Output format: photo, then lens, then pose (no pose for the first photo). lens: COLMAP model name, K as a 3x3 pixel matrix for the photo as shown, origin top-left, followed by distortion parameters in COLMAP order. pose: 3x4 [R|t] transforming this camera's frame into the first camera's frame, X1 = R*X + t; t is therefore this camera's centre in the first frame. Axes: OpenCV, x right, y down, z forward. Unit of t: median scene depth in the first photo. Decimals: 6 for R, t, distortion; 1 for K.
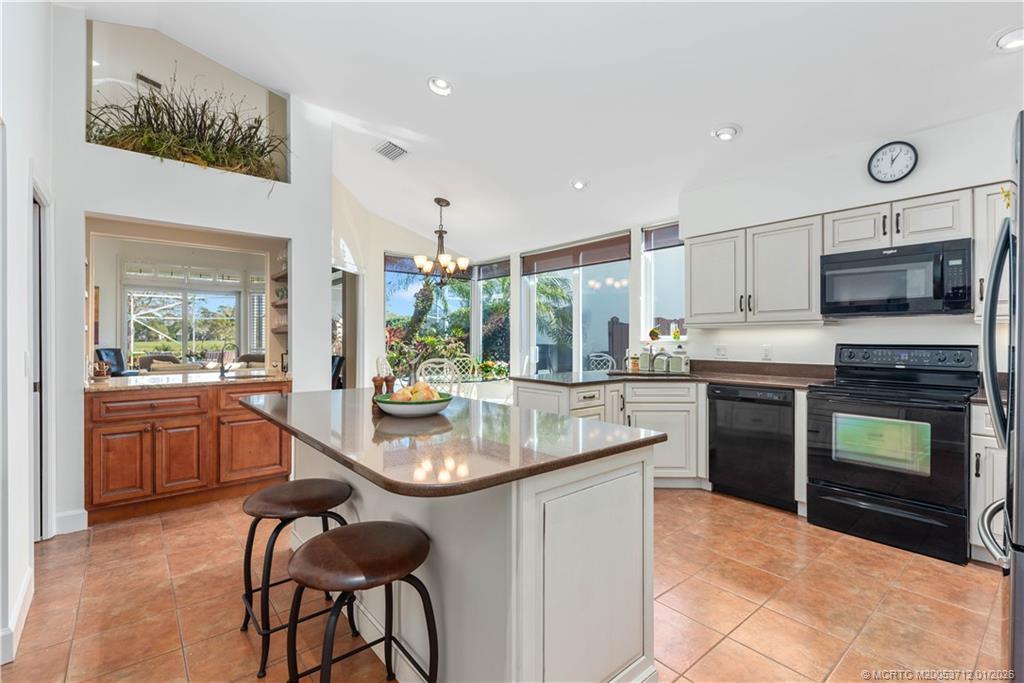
lens RADIAL K [[460.3, 0, 512.9], [0, 460.3, 337.0], [0, 0, 1]] dist [0.000612, 0.000833]
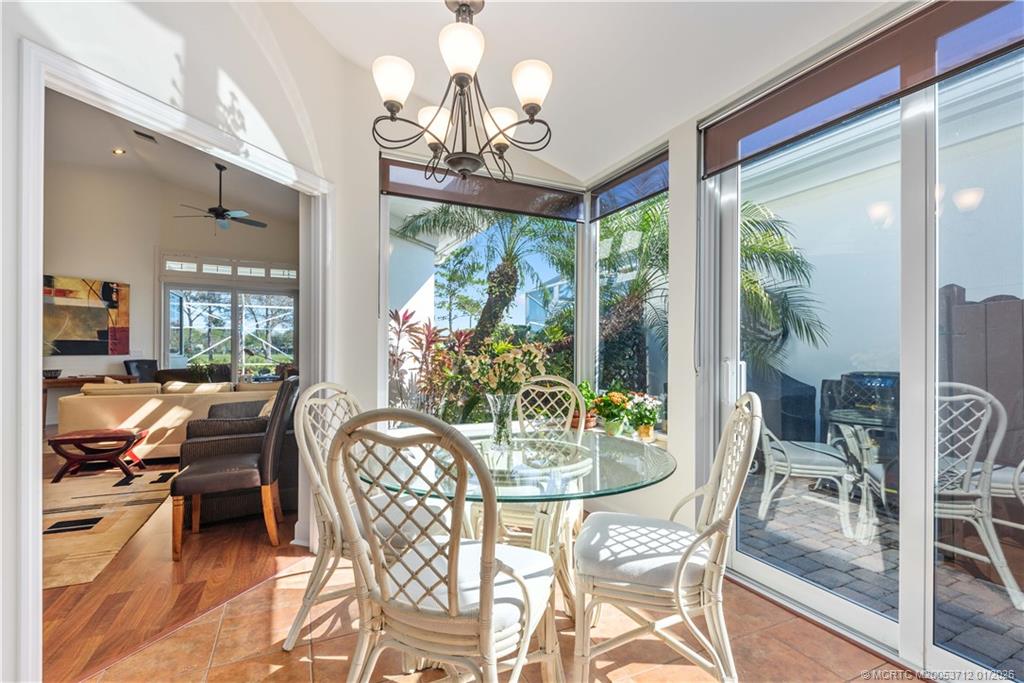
lens RADIAL K [[460.3, 0, 517.8], [0, 460.3, 343.8], [0, 0, 1]] dist [0.000612, 0.000833]
pose [[0.969218, -0.001429, -0.246202, -0.033367], [-0.002737, 0.999859, -0.016578, 0.012623], [0.246191, 0.016742, 0.969077, 0.550031]]
